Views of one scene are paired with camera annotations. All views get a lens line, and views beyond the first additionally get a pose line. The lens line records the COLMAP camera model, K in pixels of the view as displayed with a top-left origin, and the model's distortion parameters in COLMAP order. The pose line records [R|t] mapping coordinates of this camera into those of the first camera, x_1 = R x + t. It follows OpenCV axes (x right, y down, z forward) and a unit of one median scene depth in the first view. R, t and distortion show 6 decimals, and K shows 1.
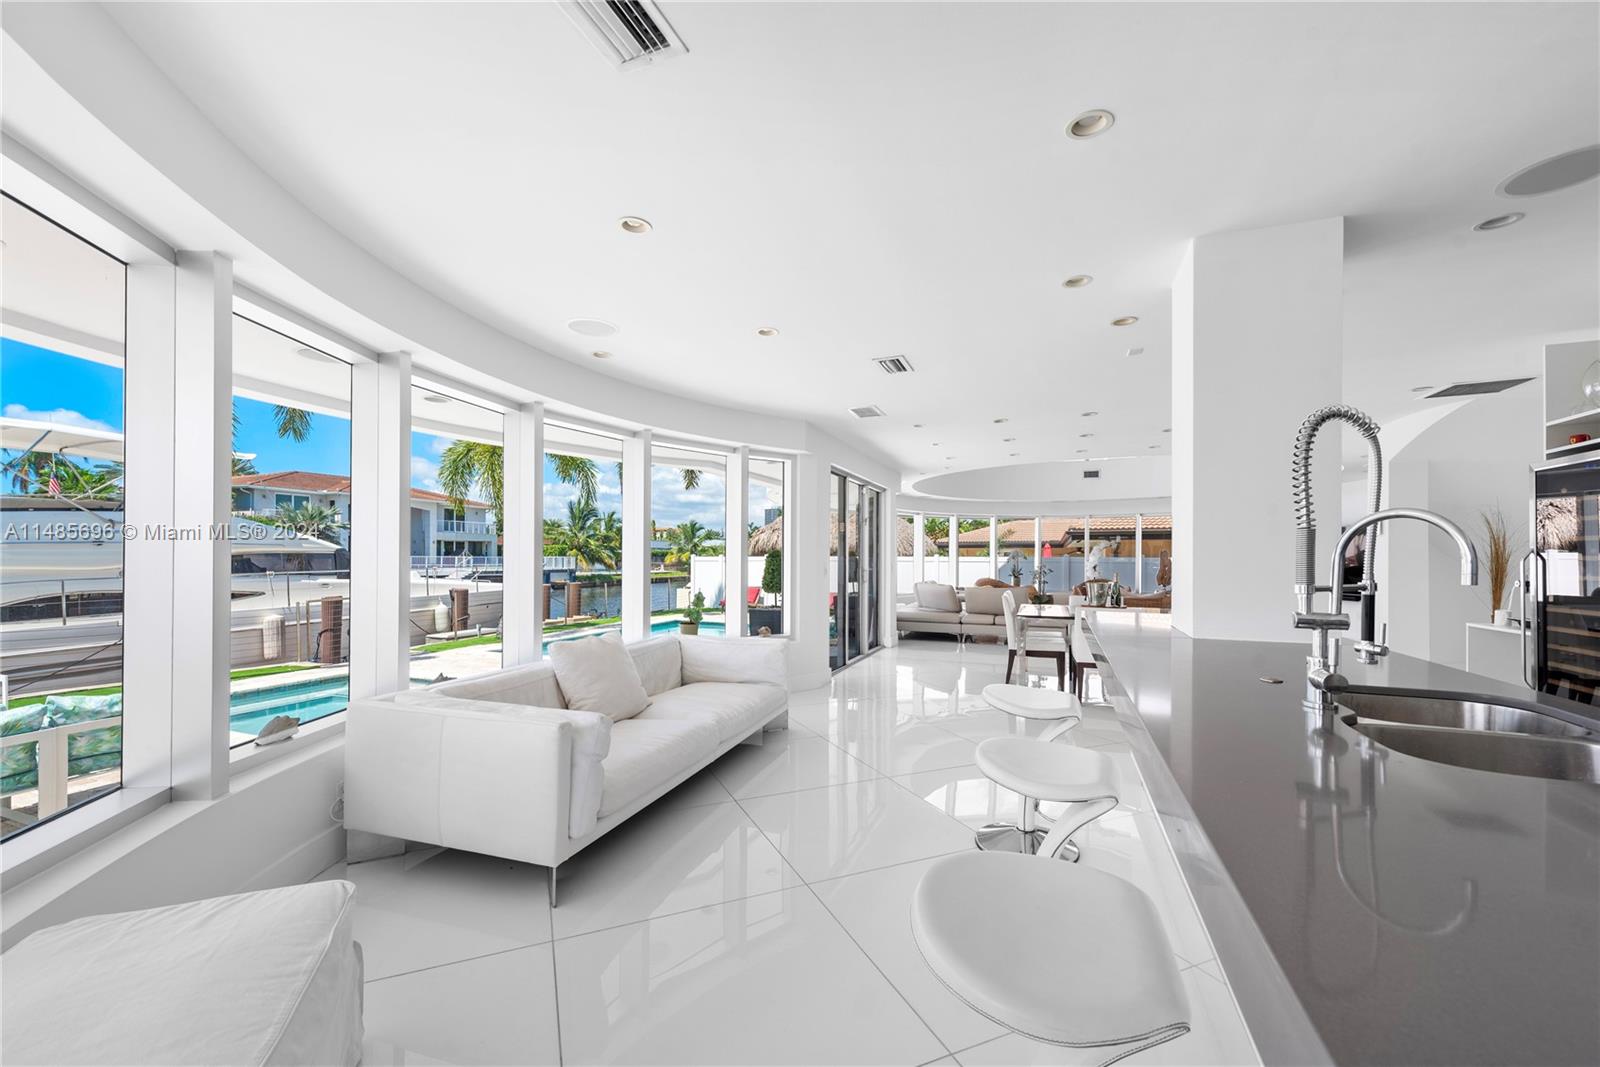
lens RADIAL K [[653.8, 0, 801.2], [0, 653.8, 544.3], [0, 0, 1]] dist [0.014403, 0.000170]
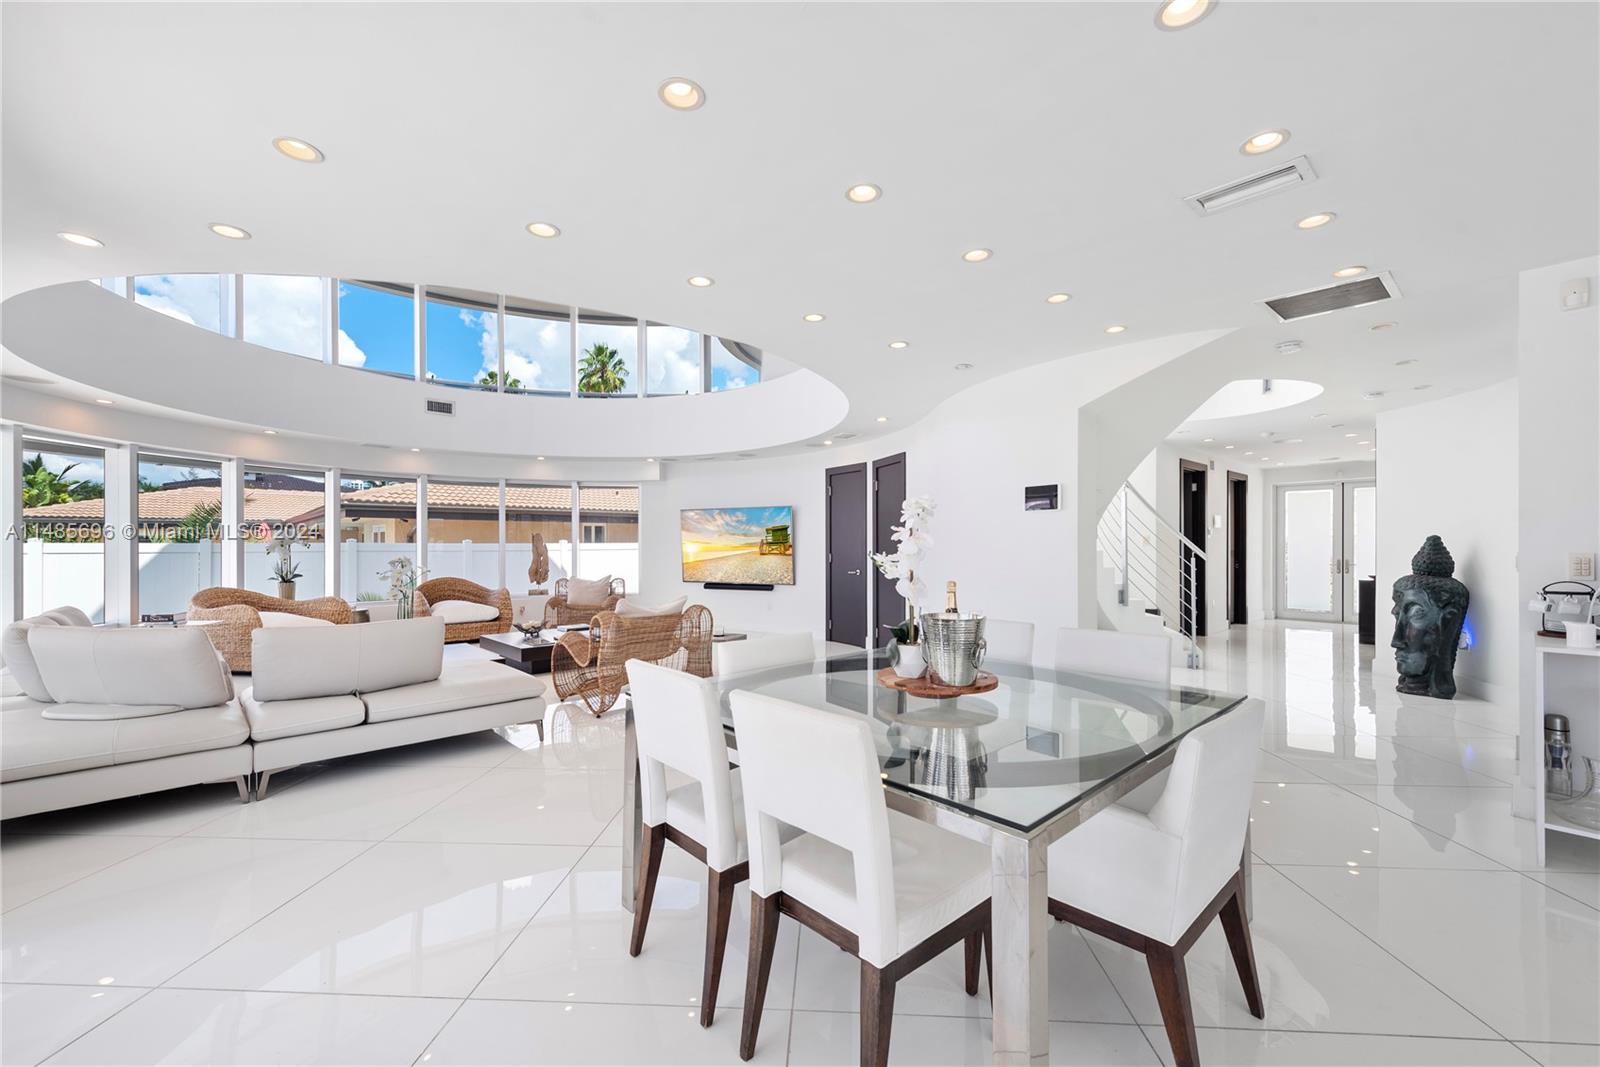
lens RADIAL K [[653.8, 0, 801.2], [0, 653.8, 544.3], [0, 0, 1]] dist [0.014403, 0.000170]
pose [[0.447130, -0.008733, 0.894426, 0.044404], [-0.015897, 0.999717, 0.017708, 0.004107], [-0.894328, -0.022137, 0.446865, 0.410690]]
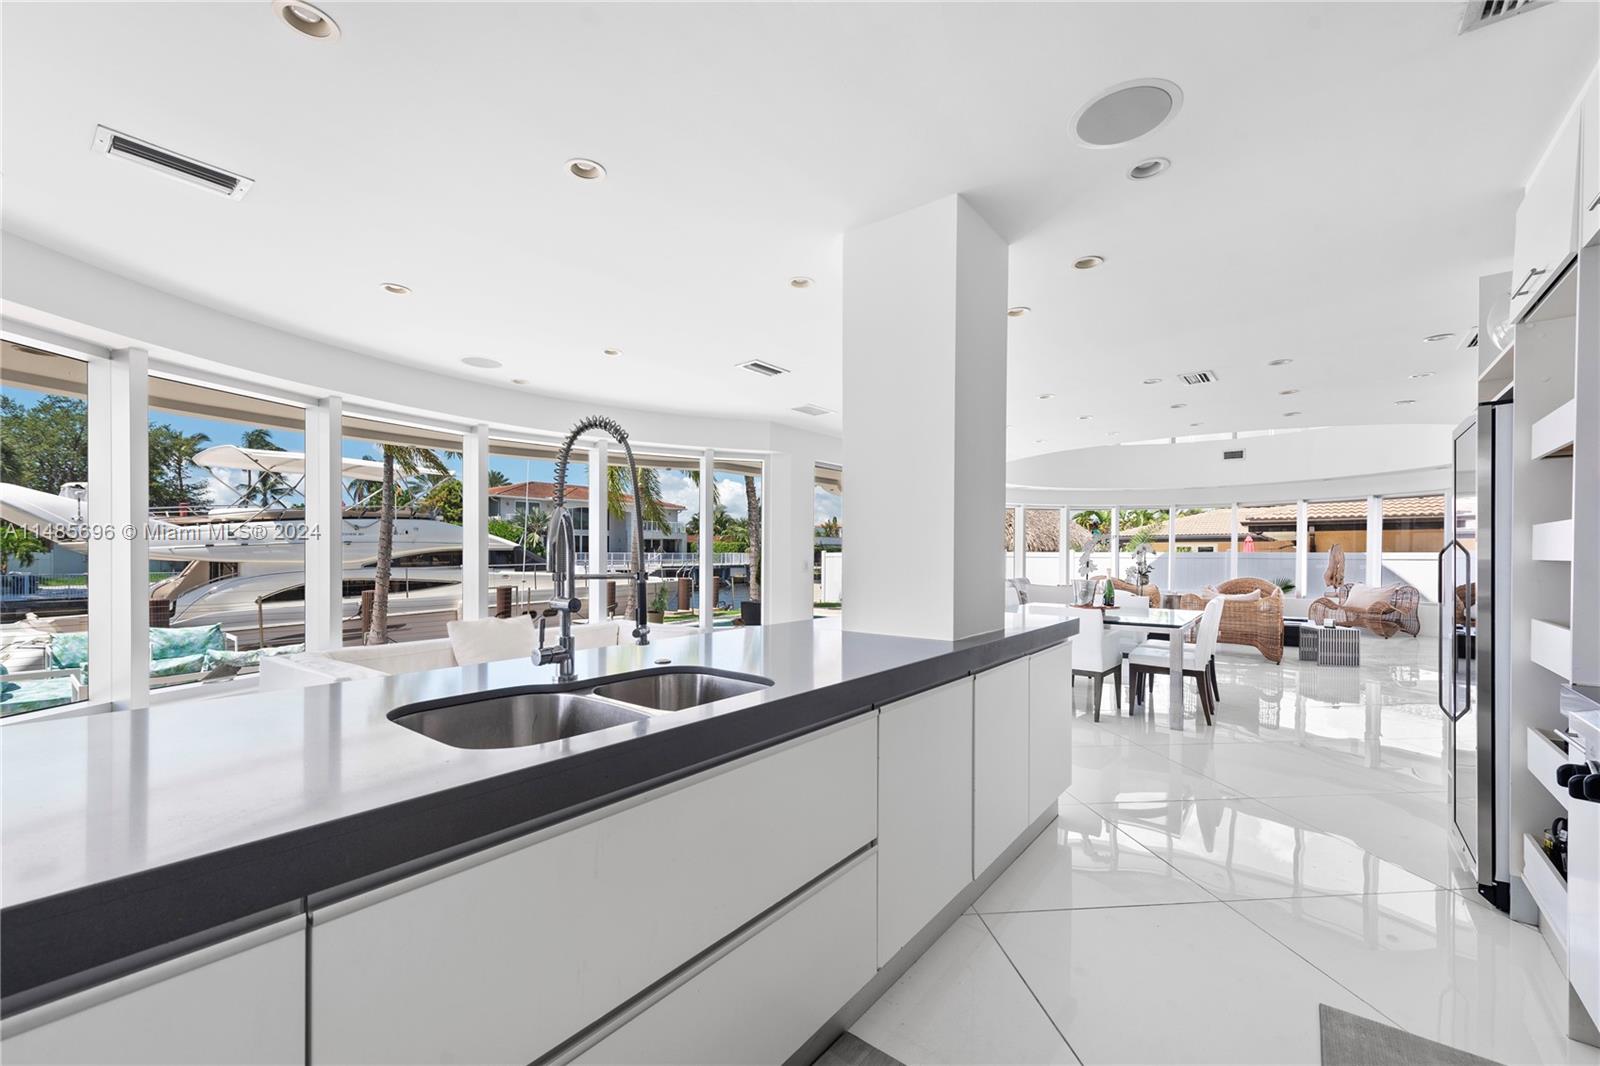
lens RADIAL K [[665.2, 0, 805.8], [0, 665.2, 549.4], [0, 0, 1]] dist [0.010614, -0.000008]
pose [[0.951989, -0.003344, -0.306115, 0.173447], [0.007583, 0.999891, 0.012661, 0.000518], [0.306040, -0.014375, 0.951910, 0.003452]]
